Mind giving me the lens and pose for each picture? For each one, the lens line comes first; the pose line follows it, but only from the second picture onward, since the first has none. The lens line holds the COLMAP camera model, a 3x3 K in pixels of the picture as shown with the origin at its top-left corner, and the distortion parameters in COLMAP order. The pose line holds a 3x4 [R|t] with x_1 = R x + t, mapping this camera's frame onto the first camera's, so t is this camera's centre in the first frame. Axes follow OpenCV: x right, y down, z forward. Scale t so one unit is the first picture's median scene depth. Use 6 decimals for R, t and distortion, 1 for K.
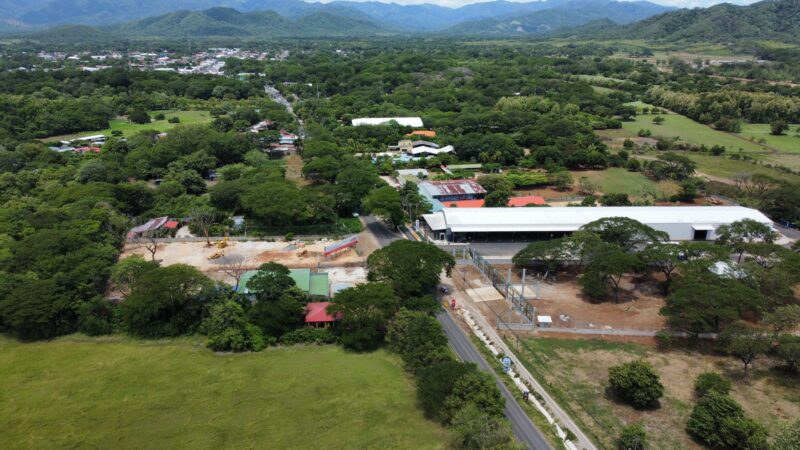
lens RADIAL K [[607.5, 0, 400.0], [0, 607.5, 225.0], [0, 0, 1]] dist [0.007278, -0.005646]
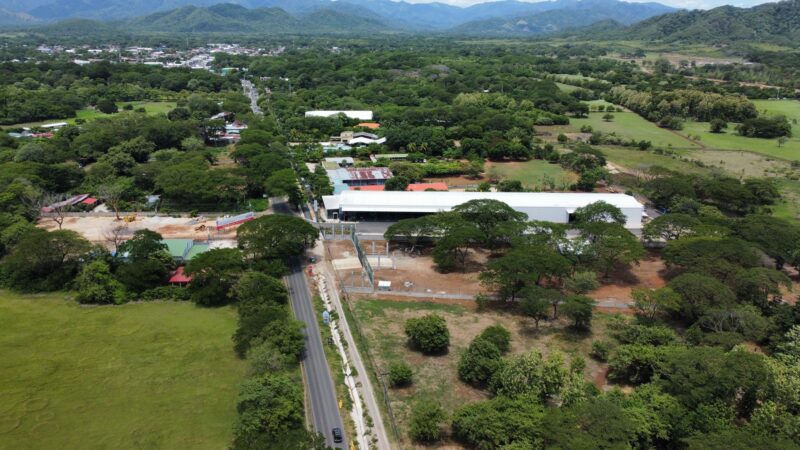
lens RADIAL K [[607.5, 0, 400.0], [0, 607.5, 225.0], [0, 0, 1]] dist [0.007278, -0.005646]
pose [[0.999784, 0.016596, -0.012500, 0.132244], [-0.016567, 0.999860, 0.002452, 0.020663], [0.012539, -0.002245, 0.999919, -0.056675]]
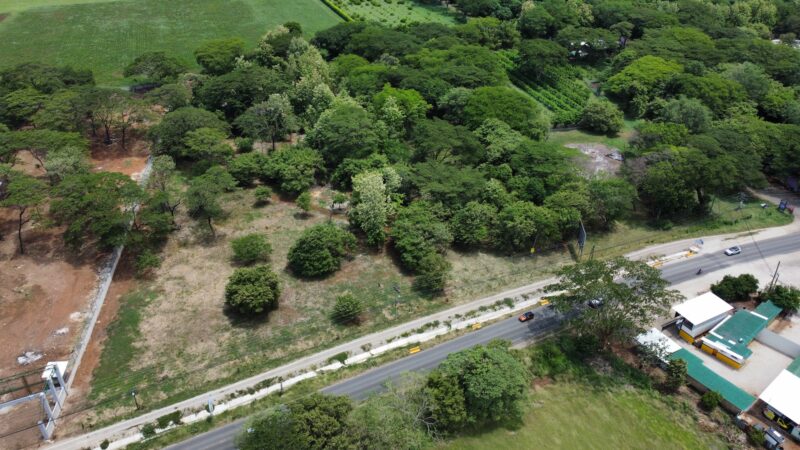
lens RADIAL K [[607.5, 0, 400.0], [0, 607.5, 225.0], [0, 0, 1]] dist [0.007278, -0.005646]
pose [[-0.243737, -0.514864, 0.821893, -0.129315], [0.273944, 0.776392, 0.567600, -0.098898], [-0.930348, 0.363498, -0.048191, 0.311514]]
